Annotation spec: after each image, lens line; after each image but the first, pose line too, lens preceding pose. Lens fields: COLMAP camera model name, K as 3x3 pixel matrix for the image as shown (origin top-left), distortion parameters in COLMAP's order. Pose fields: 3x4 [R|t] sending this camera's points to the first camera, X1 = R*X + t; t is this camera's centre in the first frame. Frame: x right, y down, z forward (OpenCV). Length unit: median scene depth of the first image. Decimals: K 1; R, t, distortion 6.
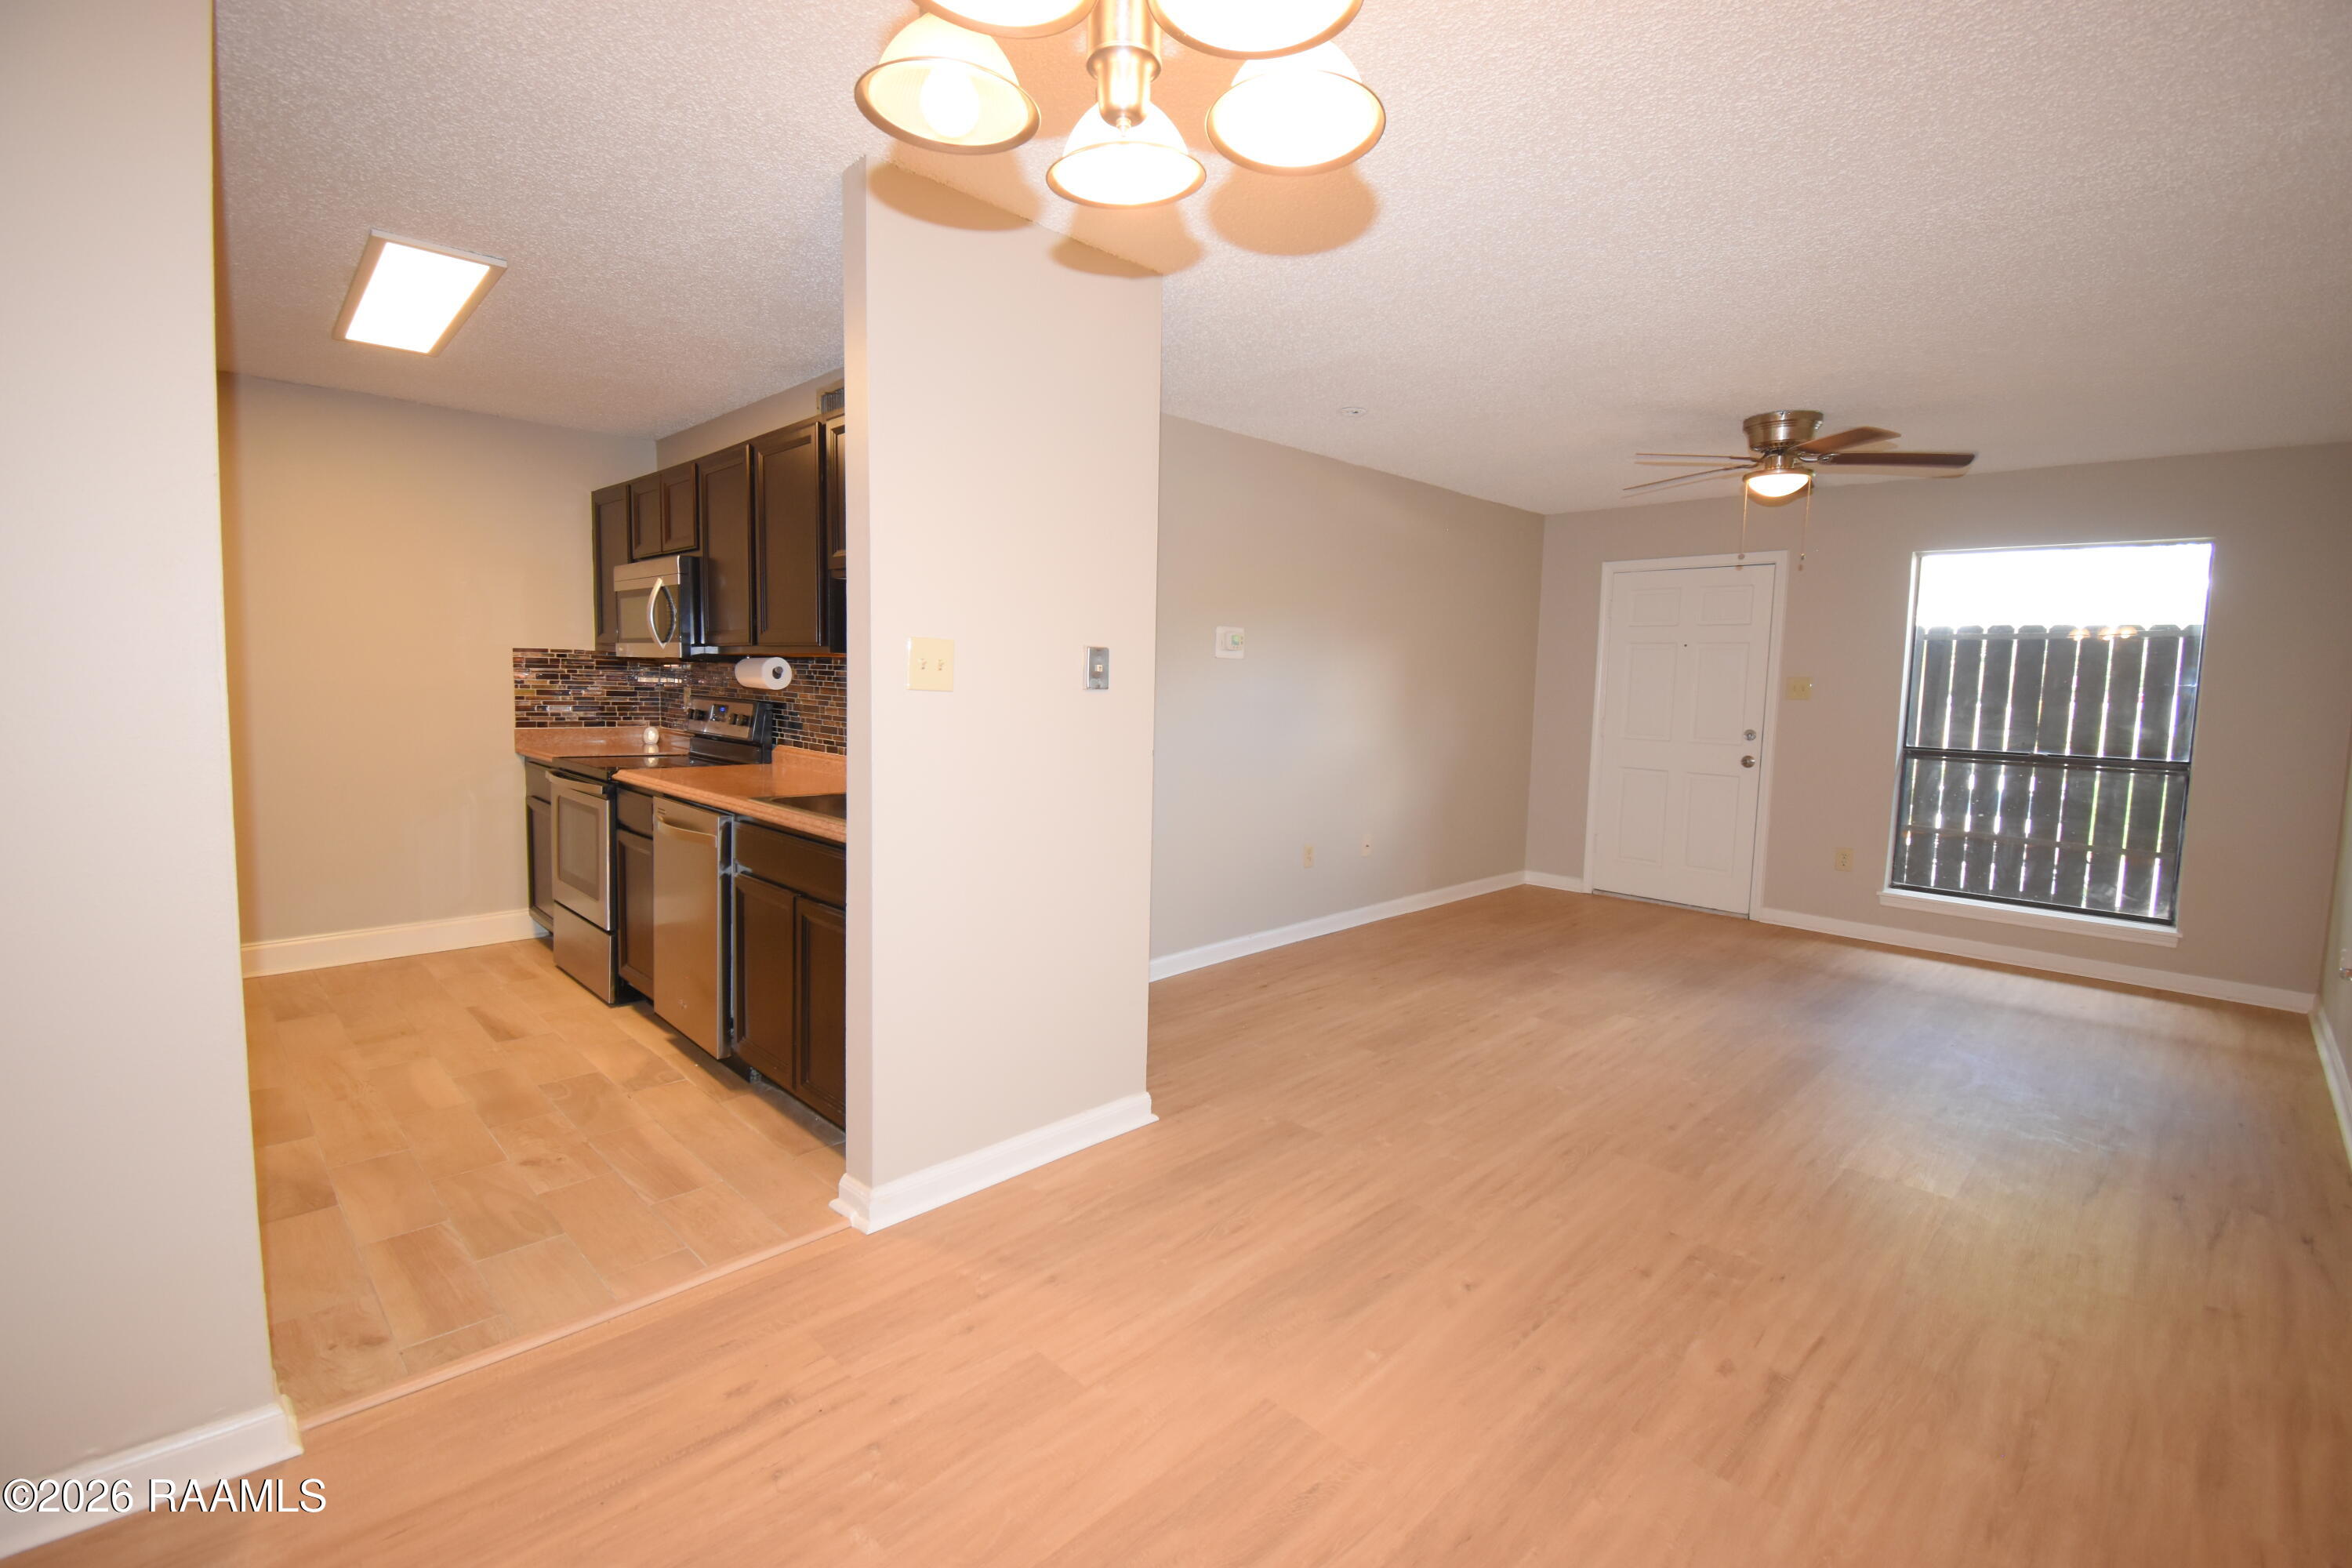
lens RADIAL K [[1075.2, 0, 1181.9], [0, 1075.2, 771.9], [0, 0, 1]] dist [0.021720, -0.027371]
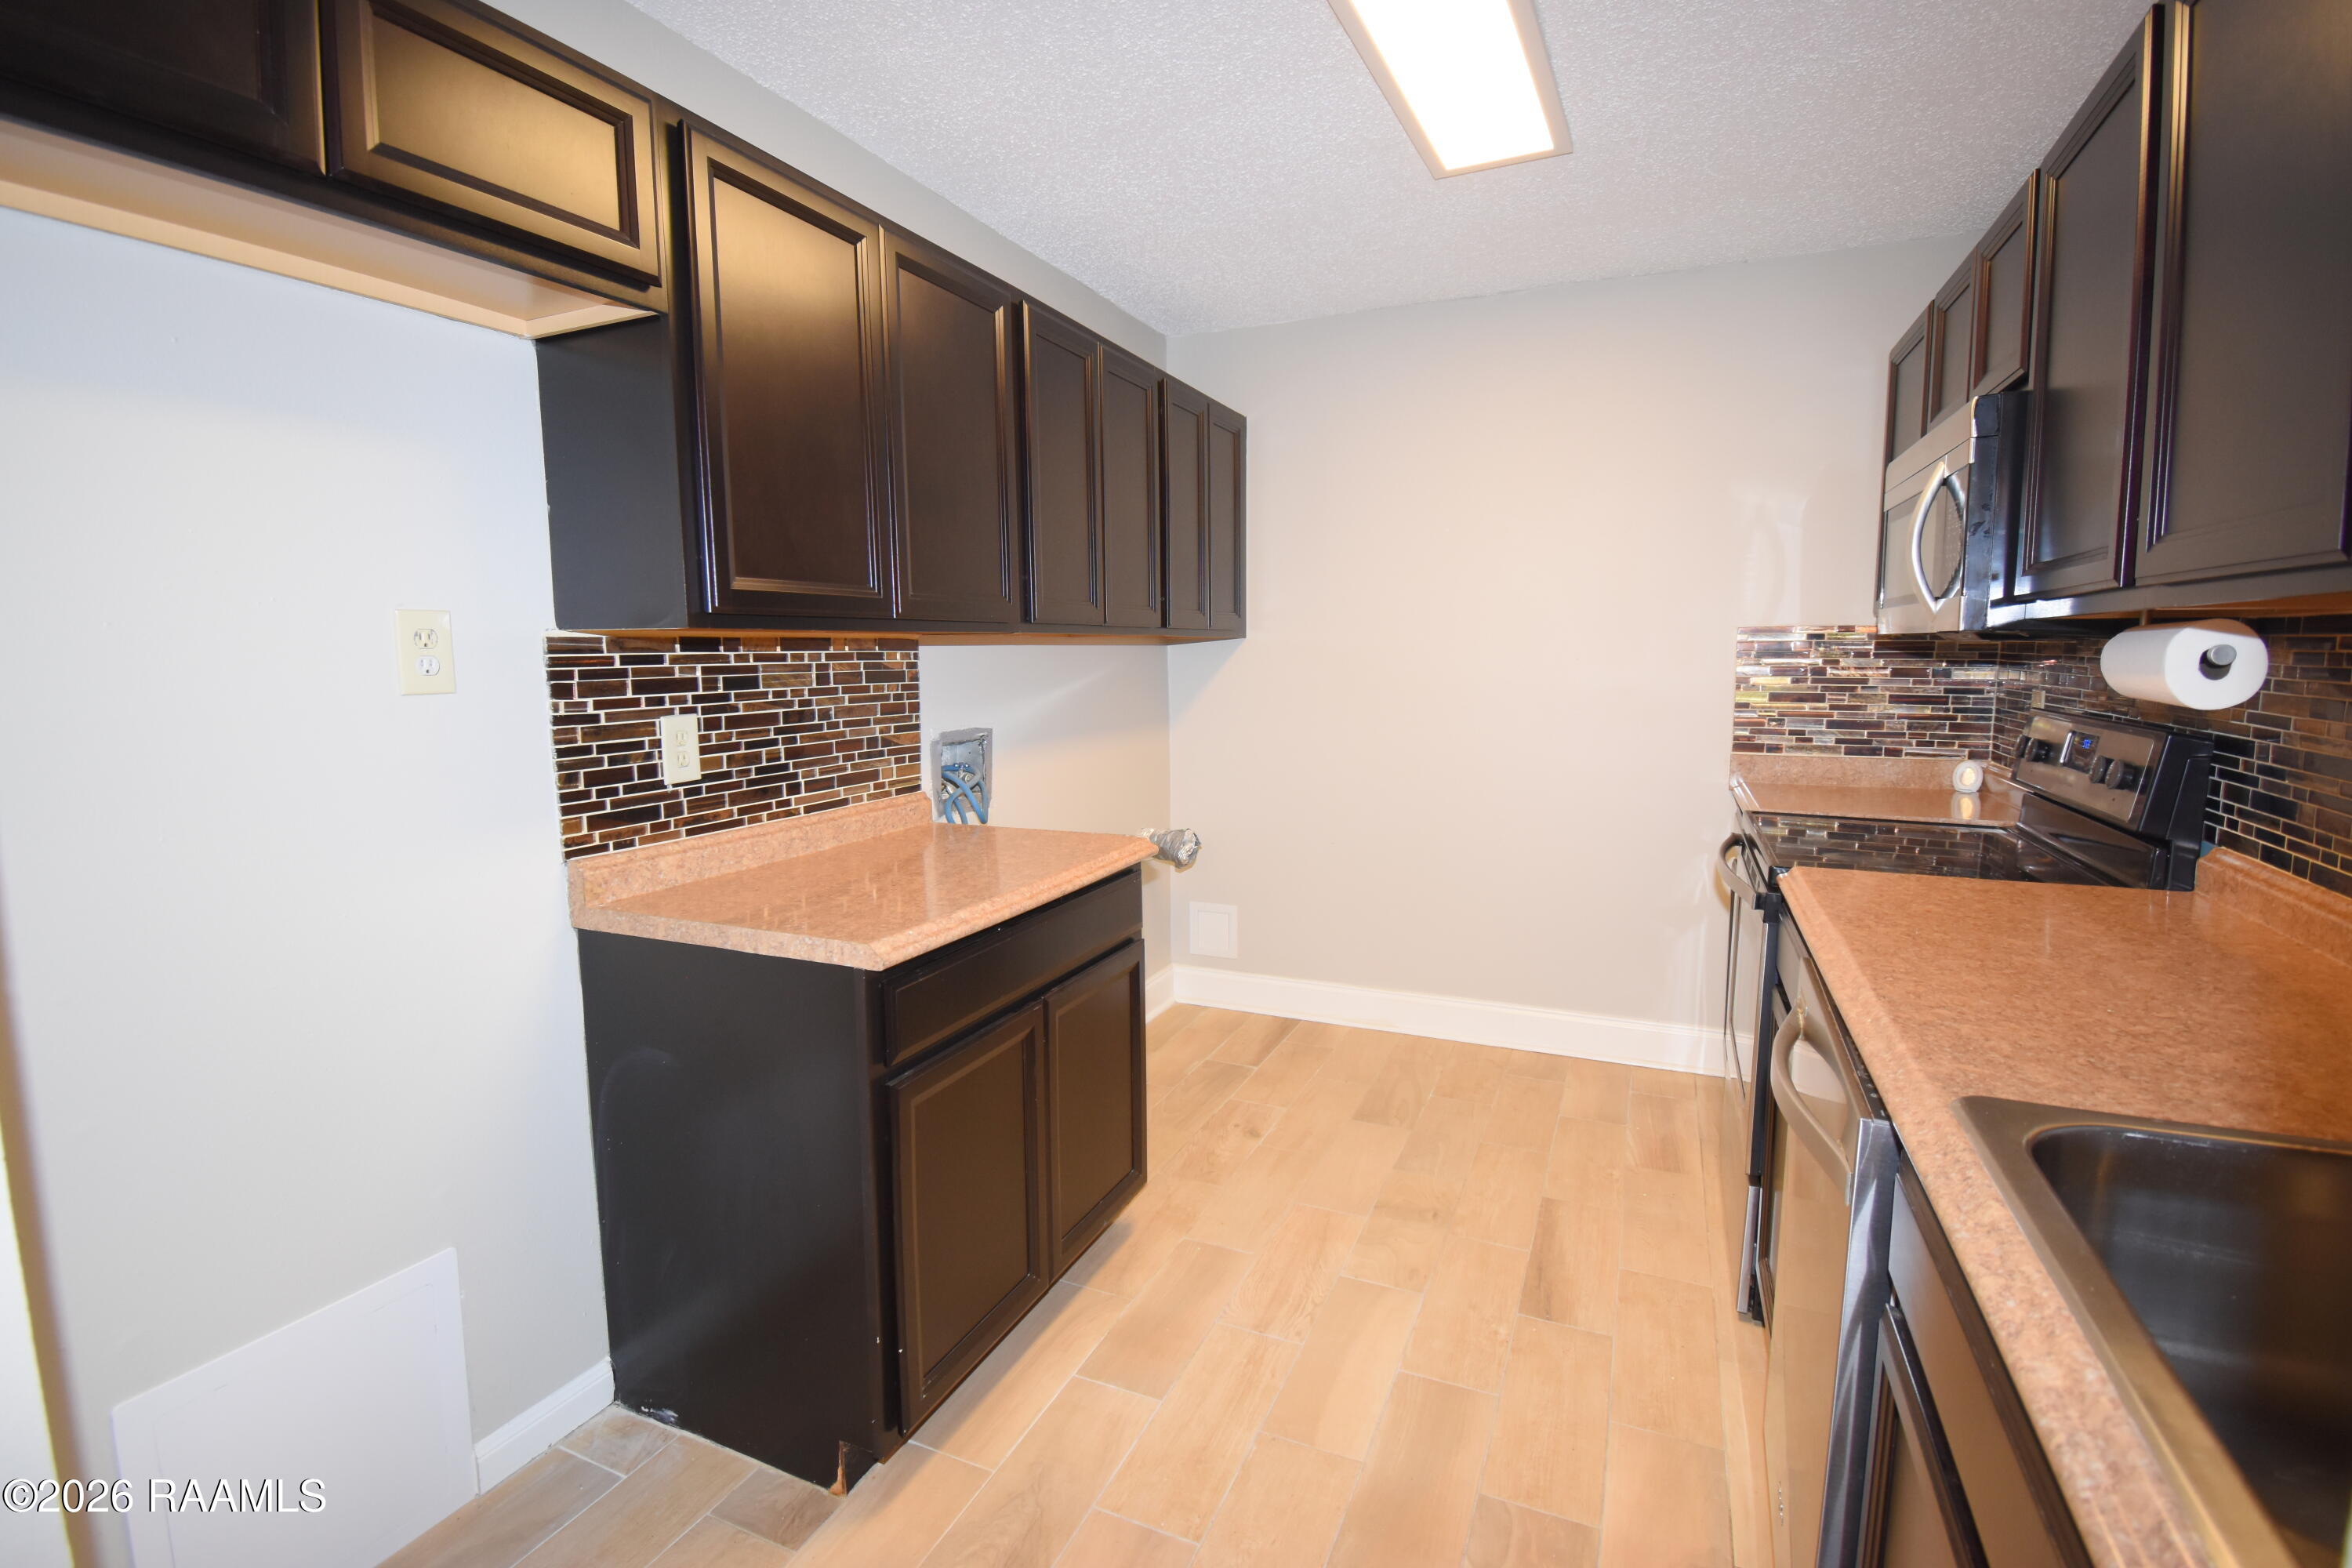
lens RADIAL K [[1075.2, 0, 1181.9], [0, 1075.2, 771.9], [0, 0, 1]] dist [0.021720, -0.027371]
pose [[0.369804, 0.078091, -0.925822, -0.157275], [-0.065551, 0.996171, 0.057842, -0.050088], [0.926795, 0.039298, 0.373507, 0.508395]]
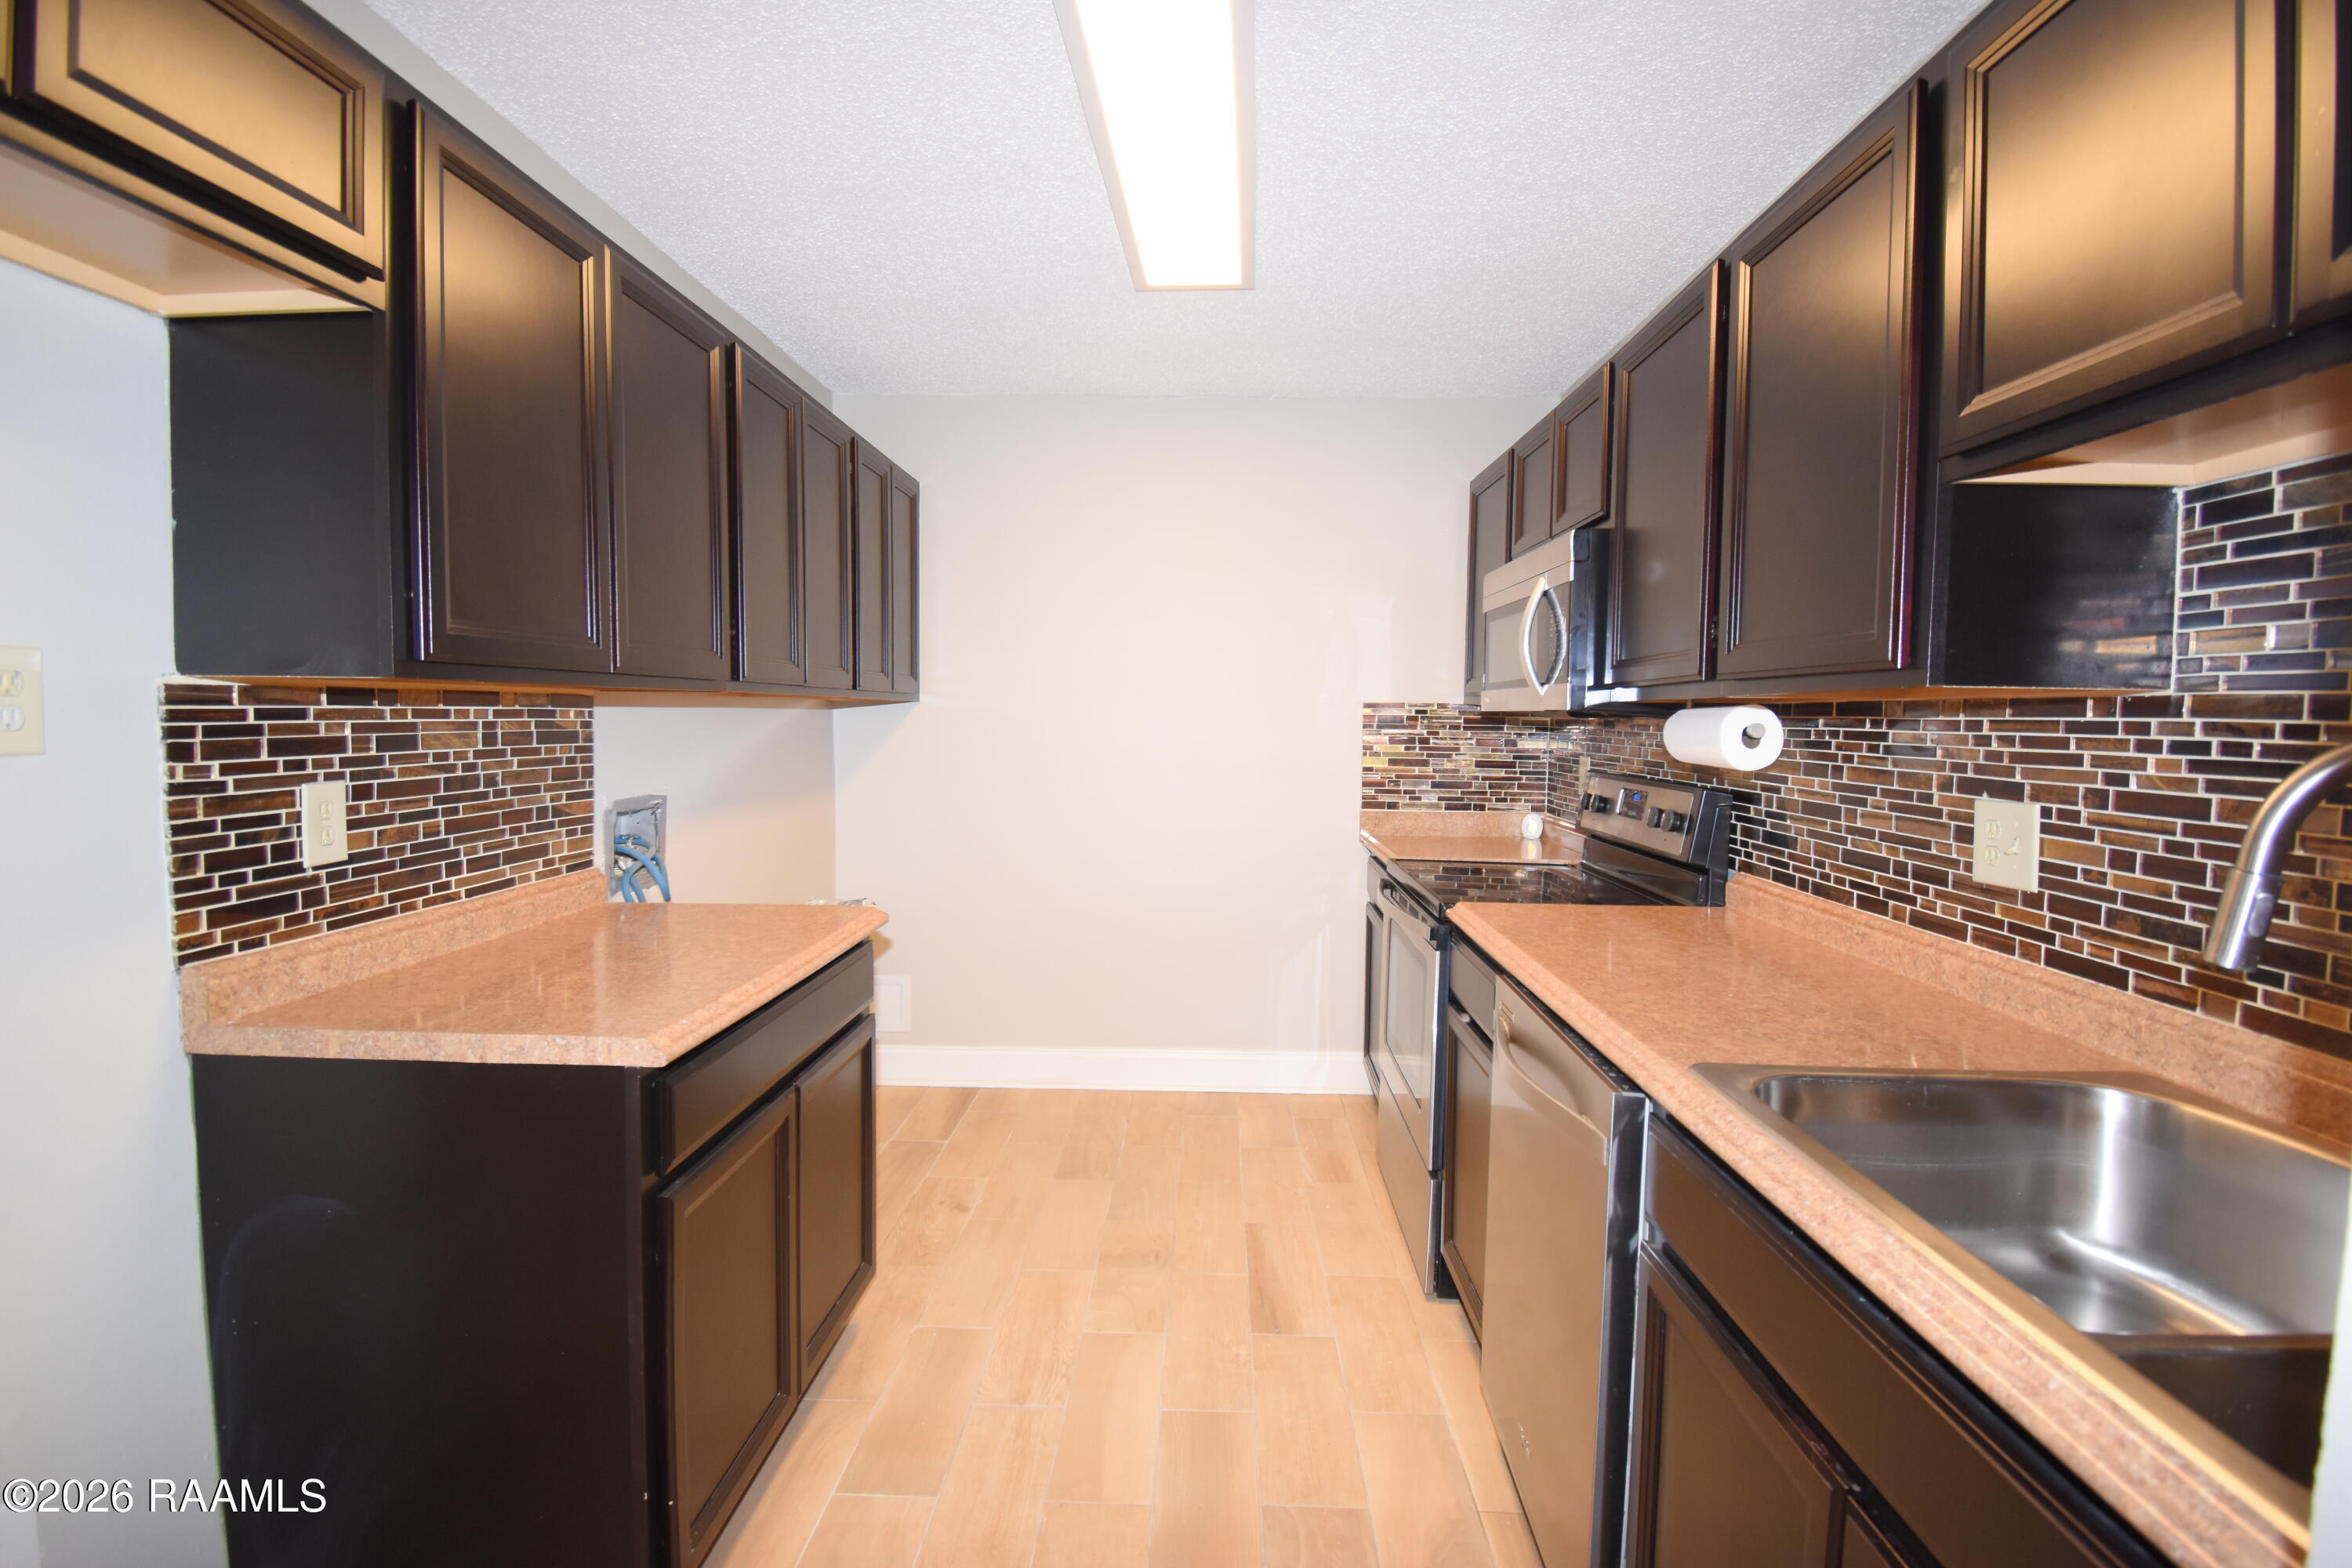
lens RADIAL K [[1075.2, 0, 1181.9], [0, 1075.2, 771.9], [0, 0, 1]] dist [0.021720, -0.027371]
pose [[0.693191, 0.021008, -0.720447, -0.185052], [-0.057708, 0.997984, -0.026424, -0.044530], [0.718440, 0.059892, 0.693006, 0.436938]]
